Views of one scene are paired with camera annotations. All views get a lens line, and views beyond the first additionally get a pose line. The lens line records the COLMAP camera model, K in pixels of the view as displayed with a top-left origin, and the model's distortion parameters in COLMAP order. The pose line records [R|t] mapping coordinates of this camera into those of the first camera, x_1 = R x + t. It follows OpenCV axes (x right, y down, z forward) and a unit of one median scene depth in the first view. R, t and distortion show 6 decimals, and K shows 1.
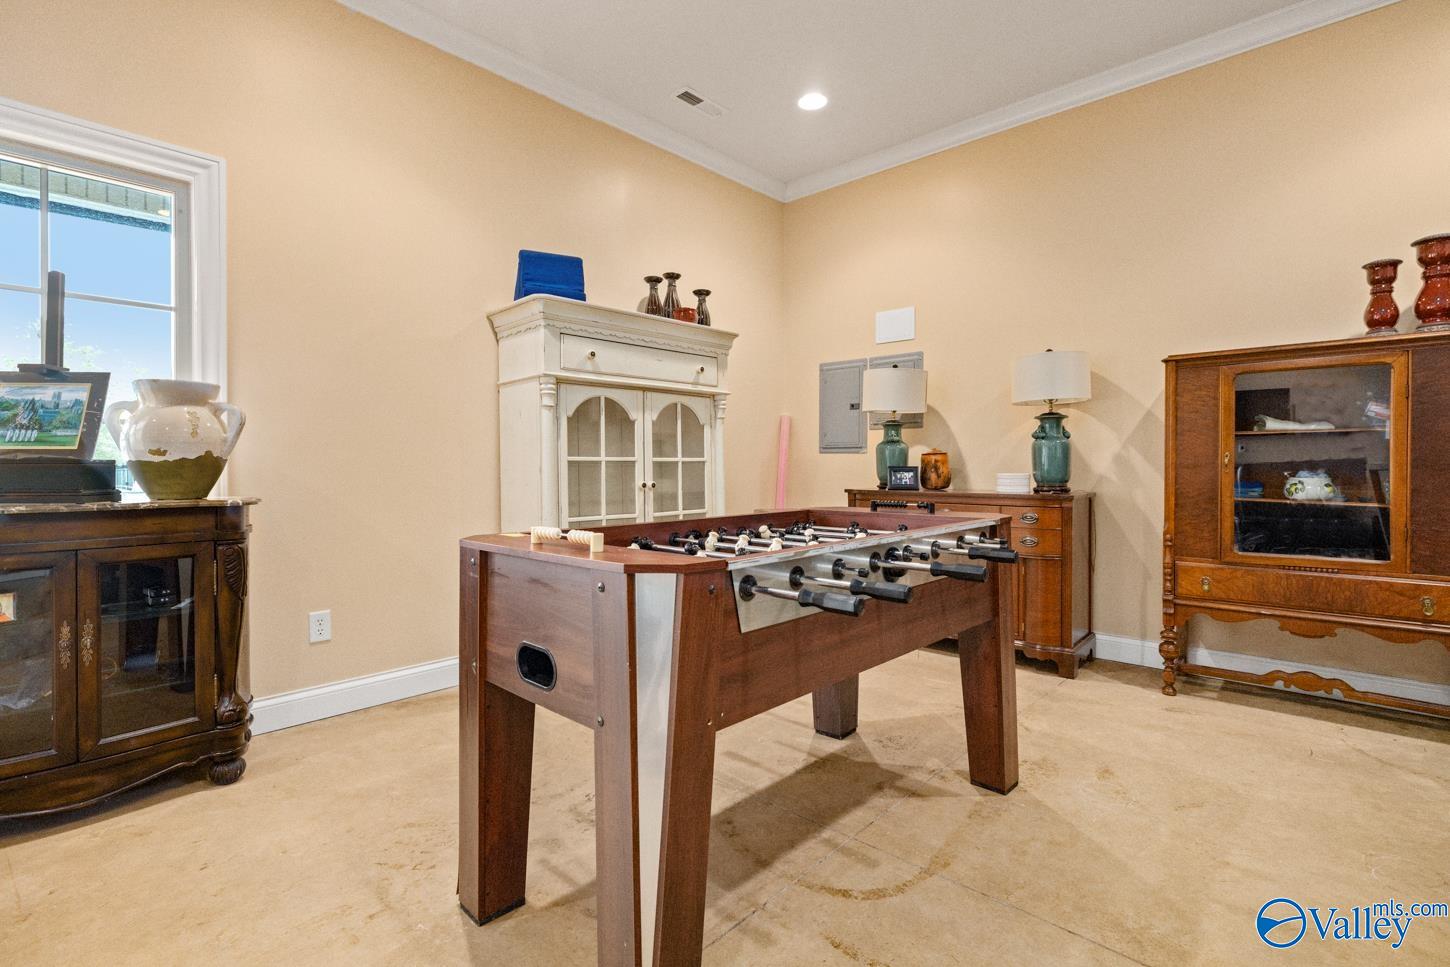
lens RADIAL K [[665.4, 0, 725.0], [0, 665.4, 483.5], [0, 0, 1]] dist [-0.002112, 0.000061]
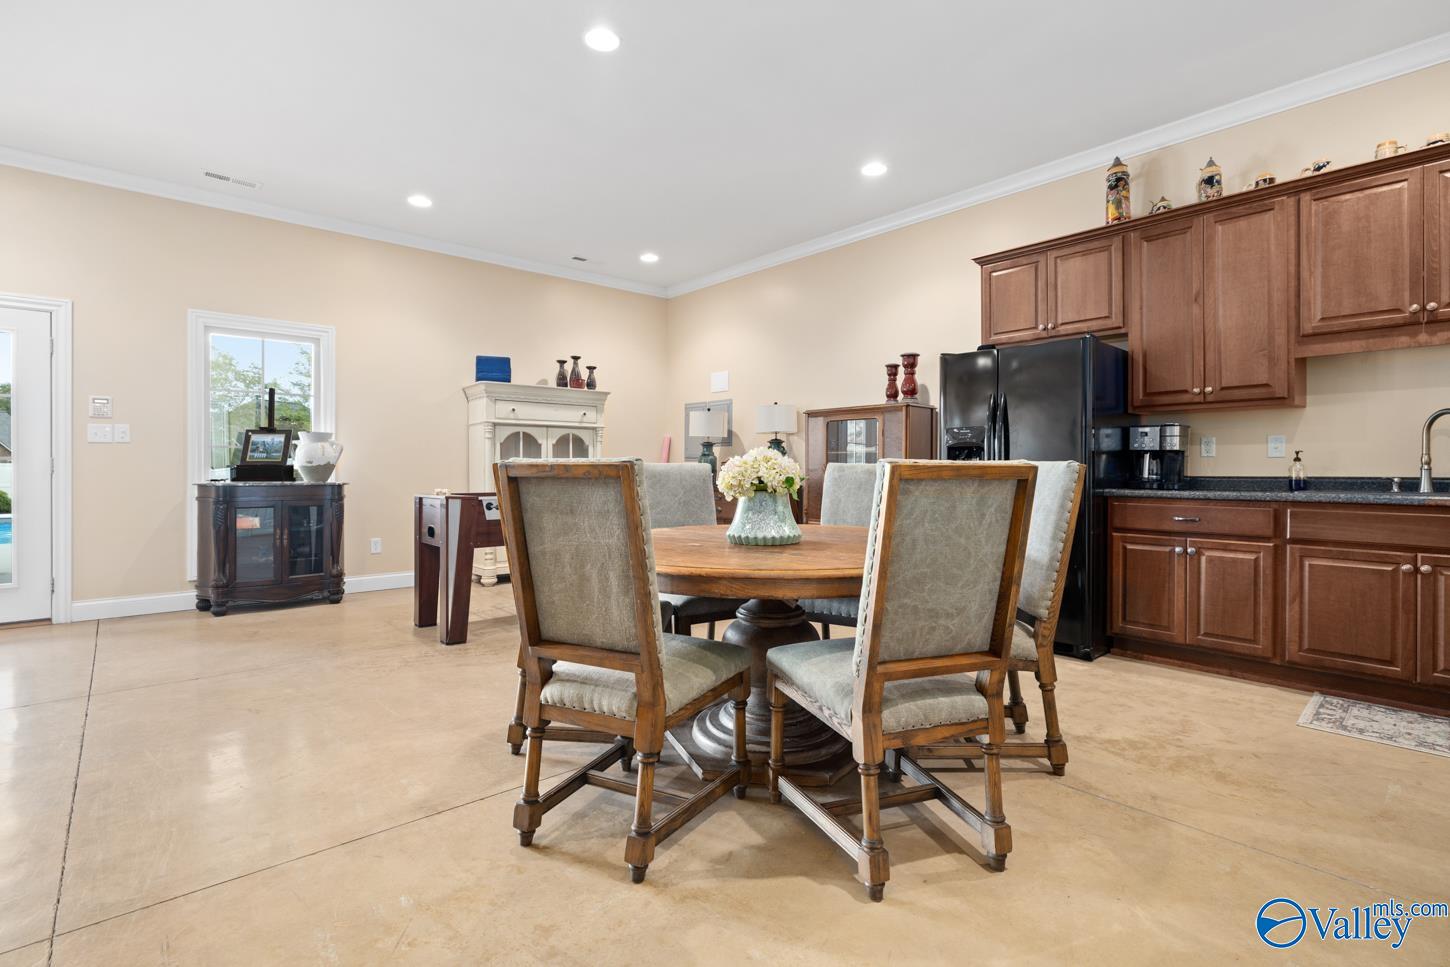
lens RADIAL K [[685.9, 0, 725.0], [0, 685.9, 483.5], [0, 0, 1]] dist [0.000801, 0.001306]
pose [[0.994136, 0.006232, -0.107956, 0.610801], [-0.006662, 0.999971, -0.003624, 0.019160], [0.107930, 0.004322, 0.994149, -0.877238]]
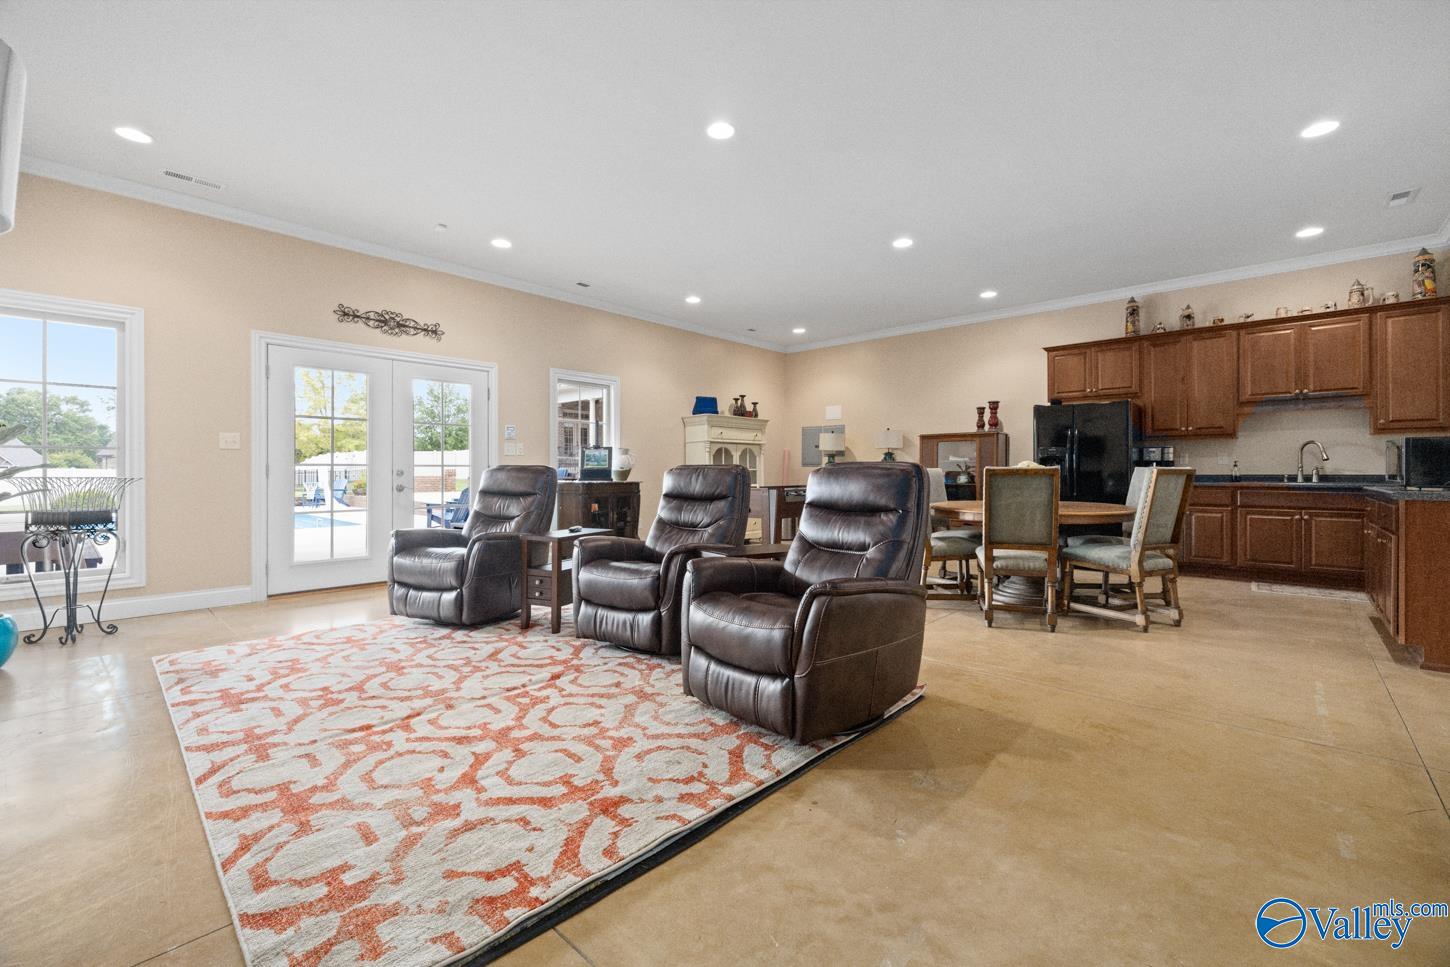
lens RADIAL K [[609.6, 0, 725.0], [0, 609.6, 483.5], [0, 0, 1]] dist [0.019922, -0.000289]
pose [[0.999987, 0.000901, 0.004995, -0.194014], [-0.000866, 0.999975, -0.007078, 0.041195], [-0.005002, 0.007074, 0.999962, -1.594159]]
